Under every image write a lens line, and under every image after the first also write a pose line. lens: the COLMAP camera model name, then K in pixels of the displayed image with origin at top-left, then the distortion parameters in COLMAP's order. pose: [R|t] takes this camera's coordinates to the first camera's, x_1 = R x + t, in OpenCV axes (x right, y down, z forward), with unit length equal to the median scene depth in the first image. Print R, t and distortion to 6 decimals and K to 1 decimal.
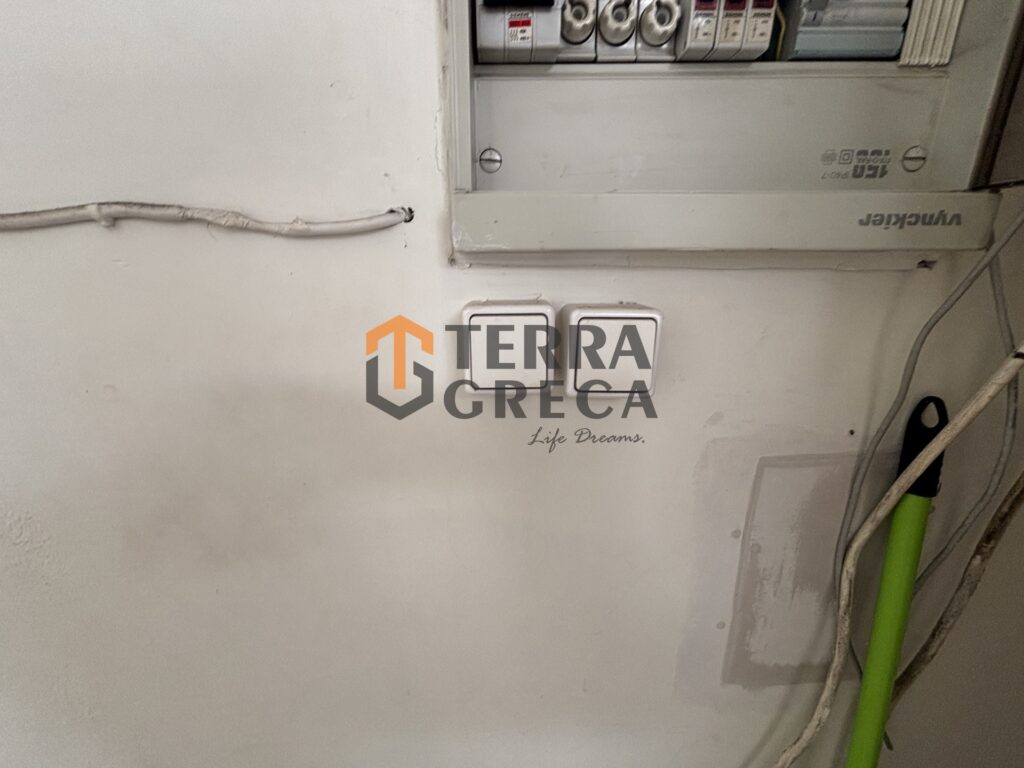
lens RADIAL K [[413.0, 0, 506.1], [0, 413.0, 381.6], [0, 0, 1]] dist [-0.022692, -0.000084]
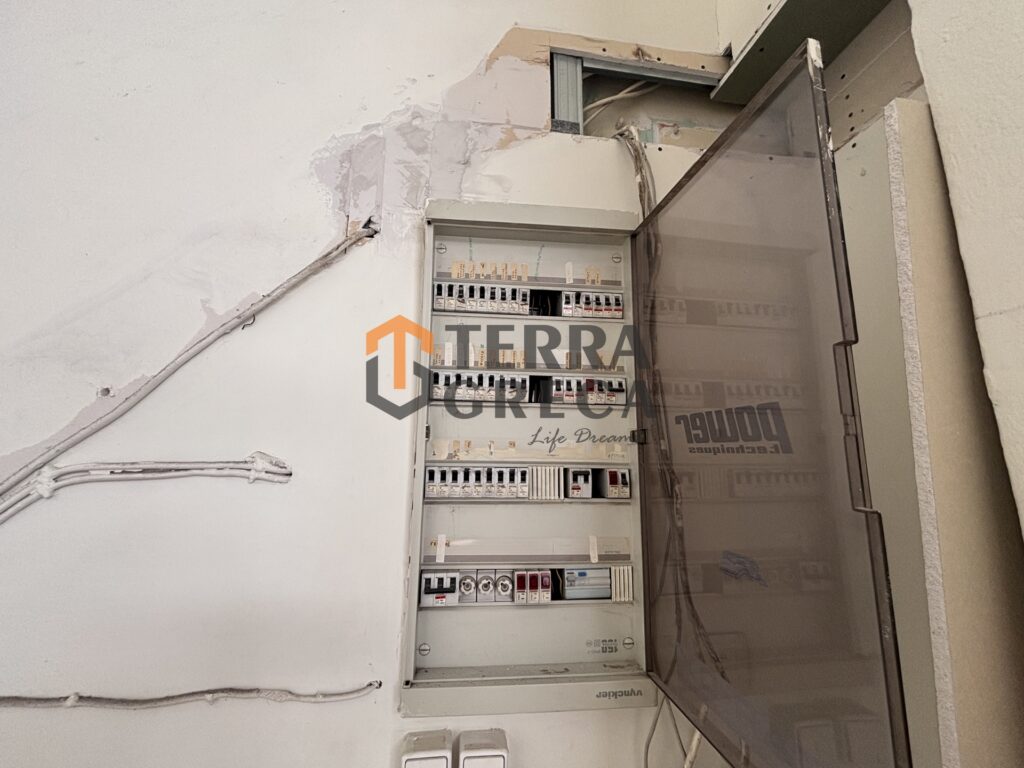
lens RADIAL K [[413.0, 0, 506.1], [0, 413.0, 381.6], [0, 0, 1]] dist [-0.022692, -0.000084]
pose [[0.992021, 0.039536, 0.119712, 0.072891], [0.021196, 0.883734, -0.467510, -0.828360], [-0.124277, 0.466317, 0.875845, -1.528663]]
